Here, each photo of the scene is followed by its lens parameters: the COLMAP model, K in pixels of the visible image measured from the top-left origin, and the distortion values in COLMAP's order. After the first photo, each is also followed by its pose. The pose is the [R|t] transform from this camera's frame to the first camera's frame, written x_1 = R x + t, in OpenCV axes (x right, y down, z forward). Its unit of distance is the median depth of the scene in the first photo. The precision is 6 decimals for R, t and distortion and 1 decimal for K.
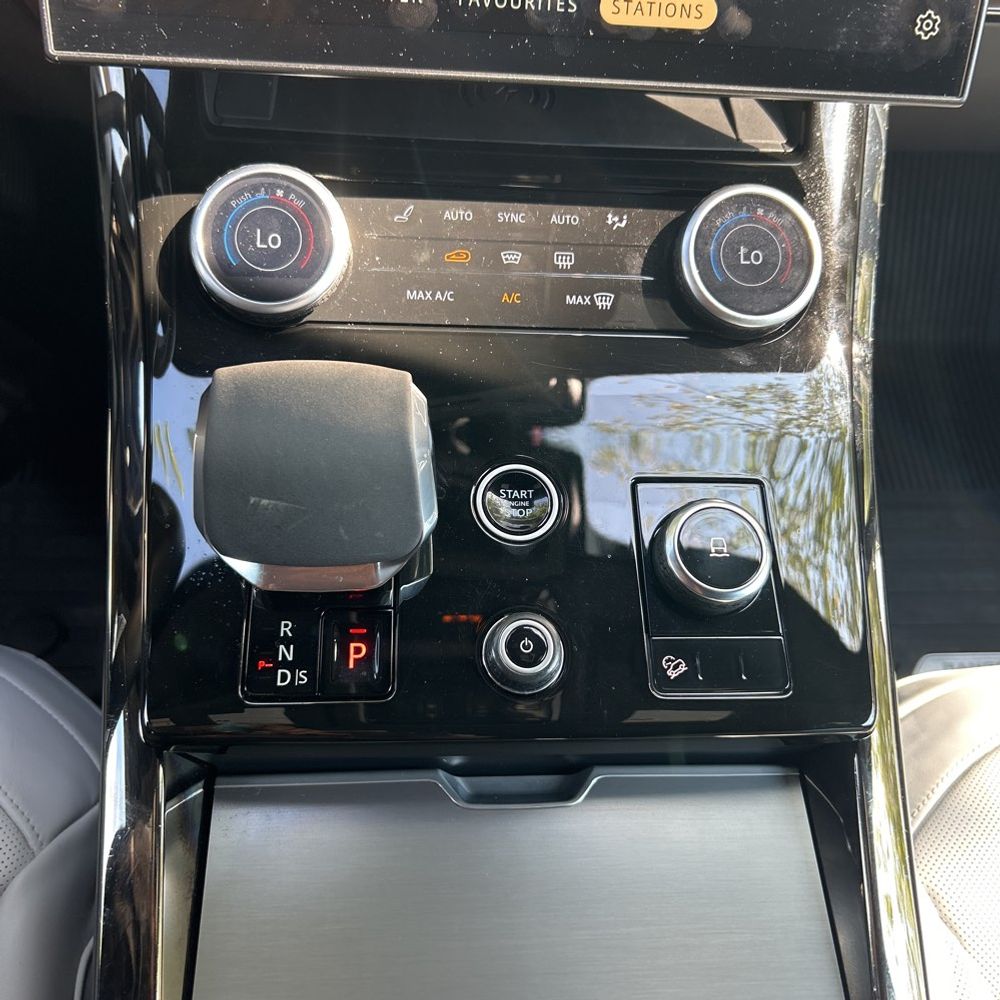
lens RADIAL K [[1054.5, 0, 498.6], [0, 1054.5, 500.8], [0, 0, 1]] dist [-0.001803, 0.000000]
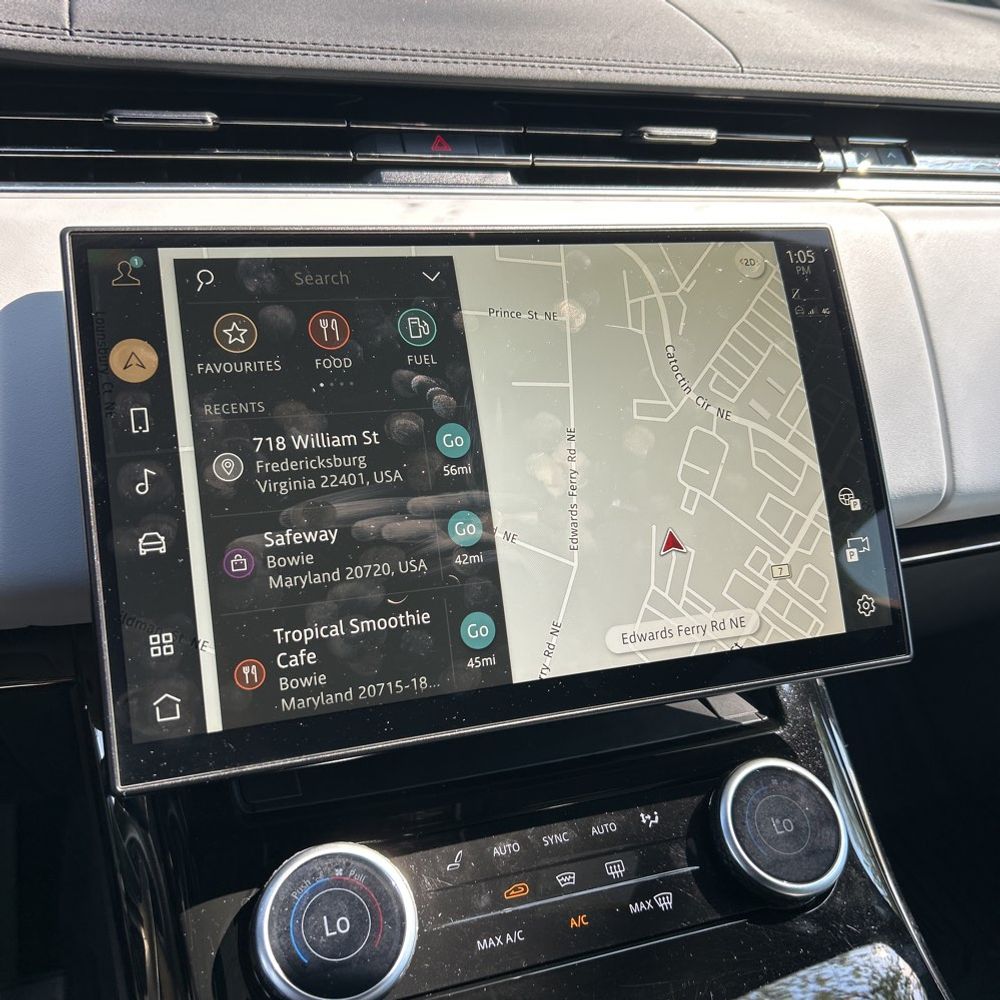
lens RADIAL K [[1054.5, 0, 498.7], [0, 1054.5, 500.5], [0, 0, 1]] dist [-0.001803, 0.000000]
pose [[0.954977, -0.144207, 0.259275, -0.257827], [0.248647, 0.865773, -0.434294, -0.124703], [-0.161845, 0.479209, 0.862650, -0.021826]]
